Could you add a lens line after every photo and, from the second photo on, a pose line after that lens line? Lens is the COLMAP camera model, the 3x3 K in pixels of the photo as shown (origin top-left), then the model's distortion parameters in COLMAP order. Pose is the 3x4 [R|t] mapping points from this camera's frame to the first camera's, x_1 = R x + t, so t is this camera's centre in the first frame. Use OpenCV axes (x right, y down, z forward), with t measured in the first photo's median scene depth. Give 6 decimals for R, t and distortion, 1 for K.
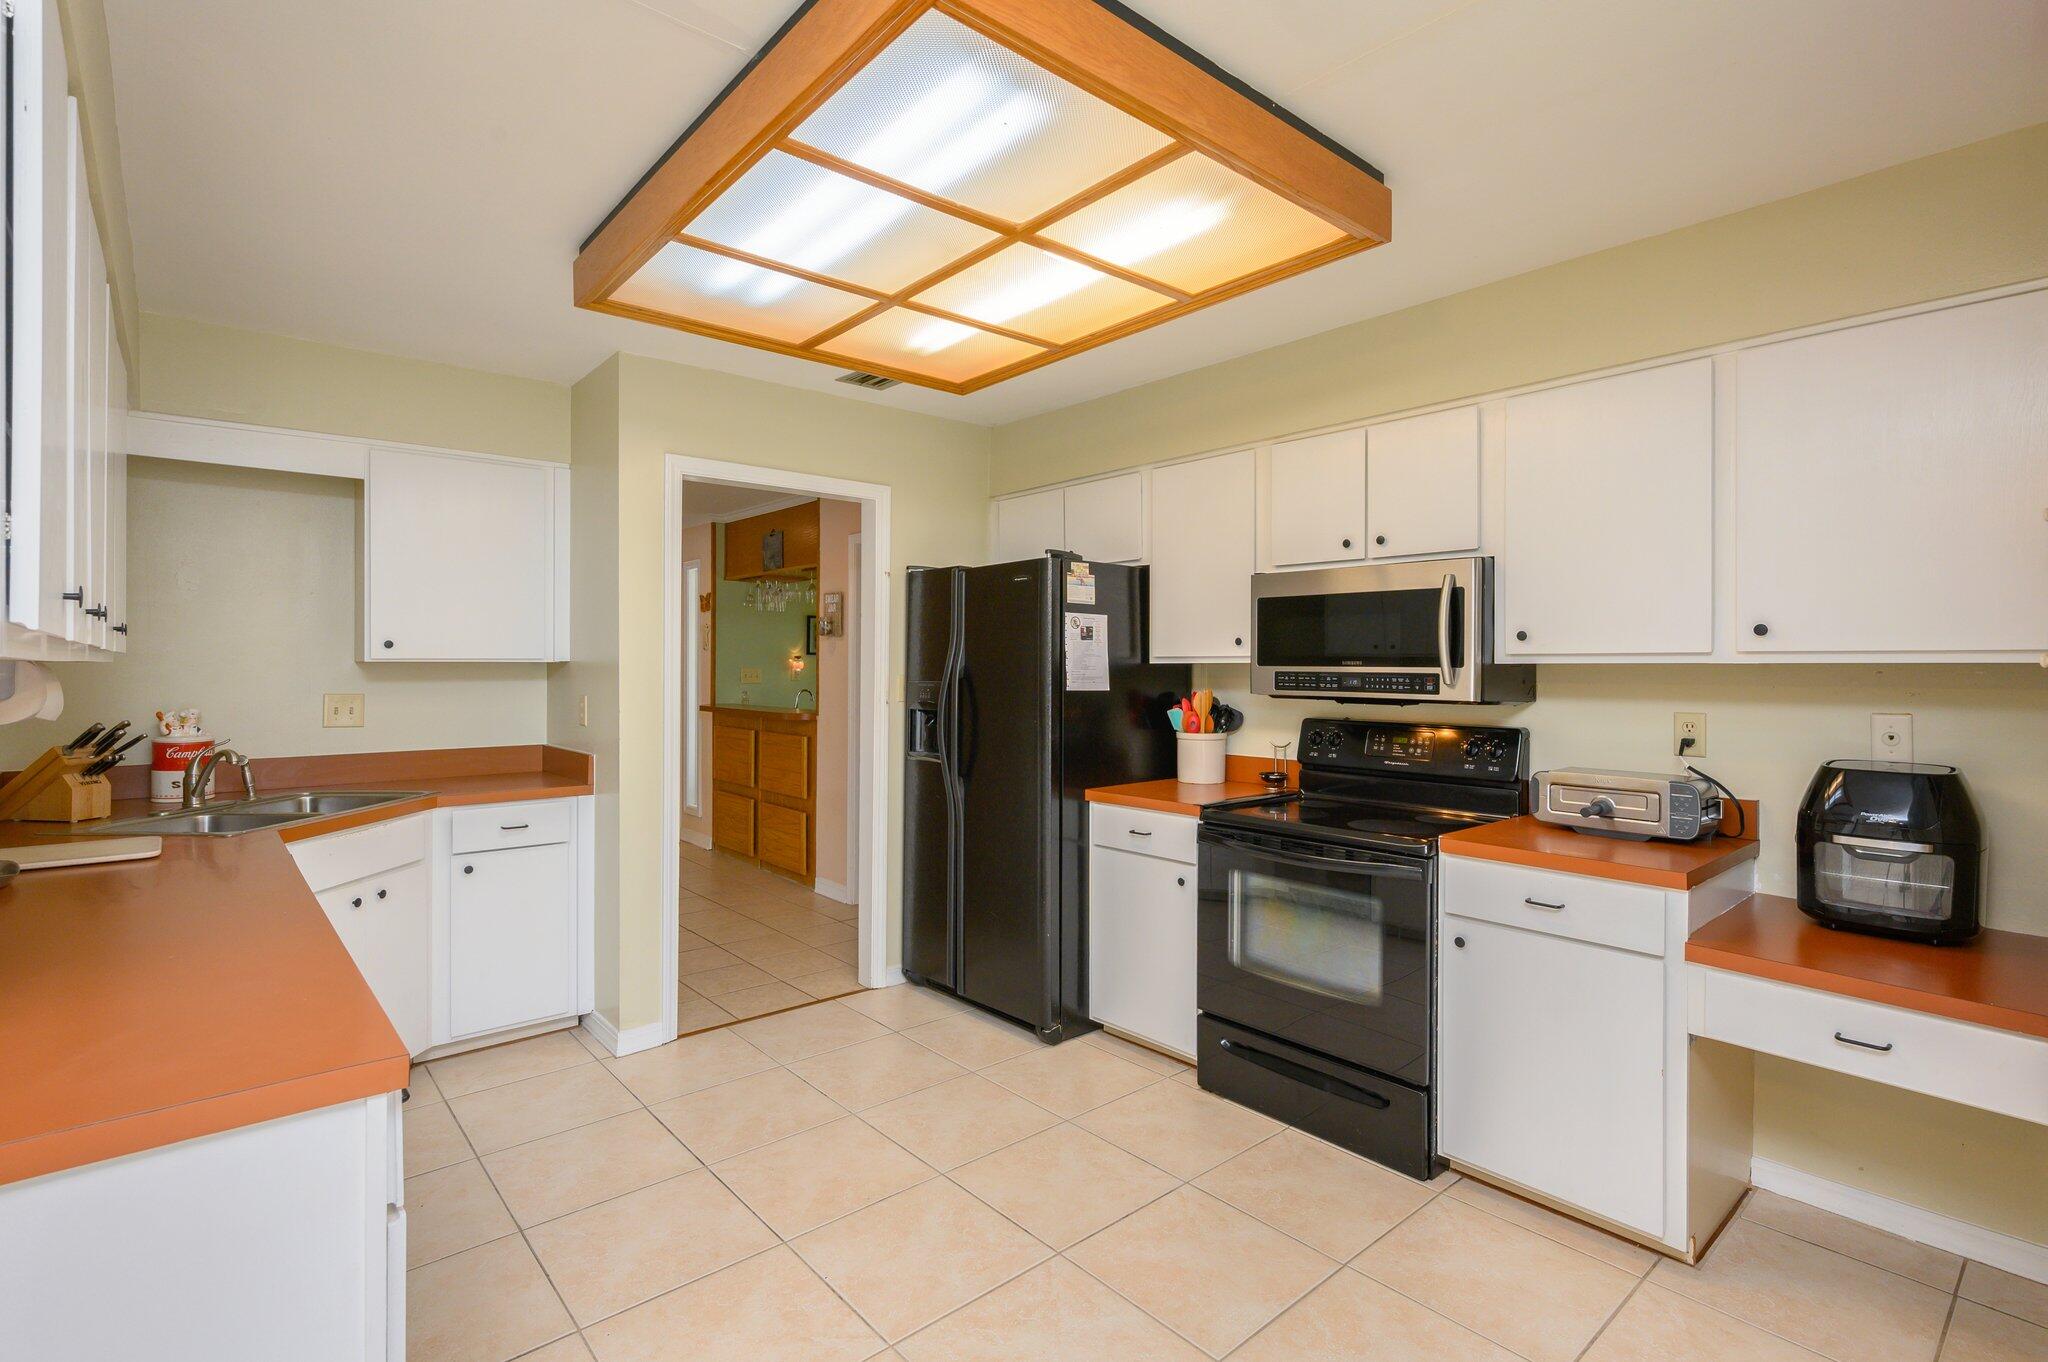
lens RADIAL K [[935.9, 0, 1023.7], [0, 935.9, 671.0], [0, 0, 1]] dist [-0.001422, -0.001385]
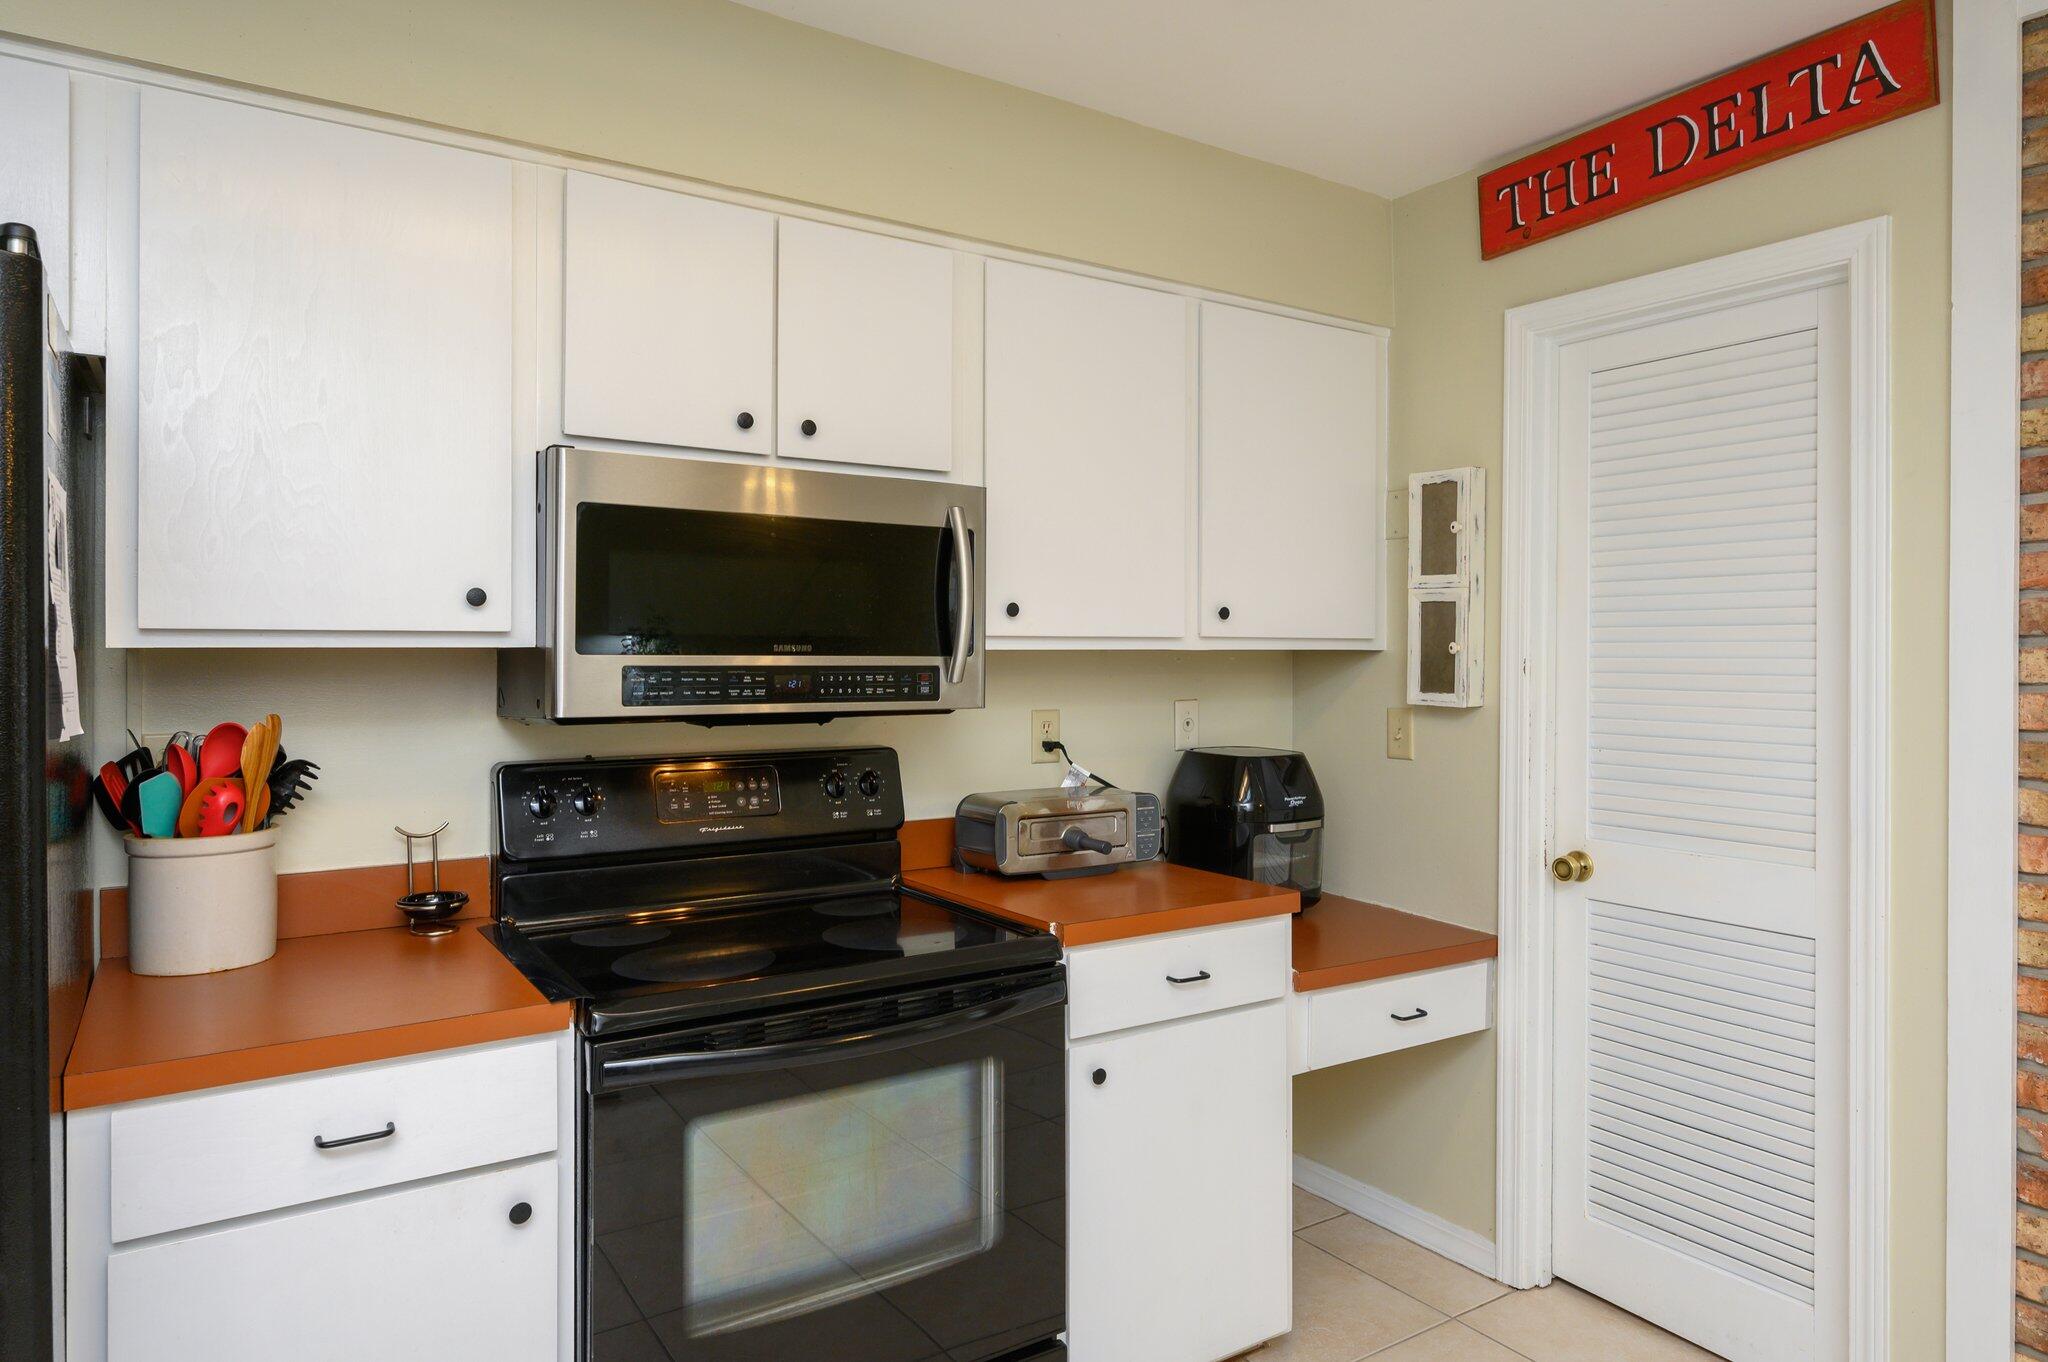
lens RADIAL K [[1263.5, 0, 1027.3], [0, 1263.5, 646.8], [0, 0, 1]] dist [0.006554, 0.000868]
pose [[0.134211, 0.001593, 0.990951, -0.358425], [0.005542, 0.999982, -0.002358, -0.007354], [-0.990937, 0.005808, 0.134200, 0.797421]]
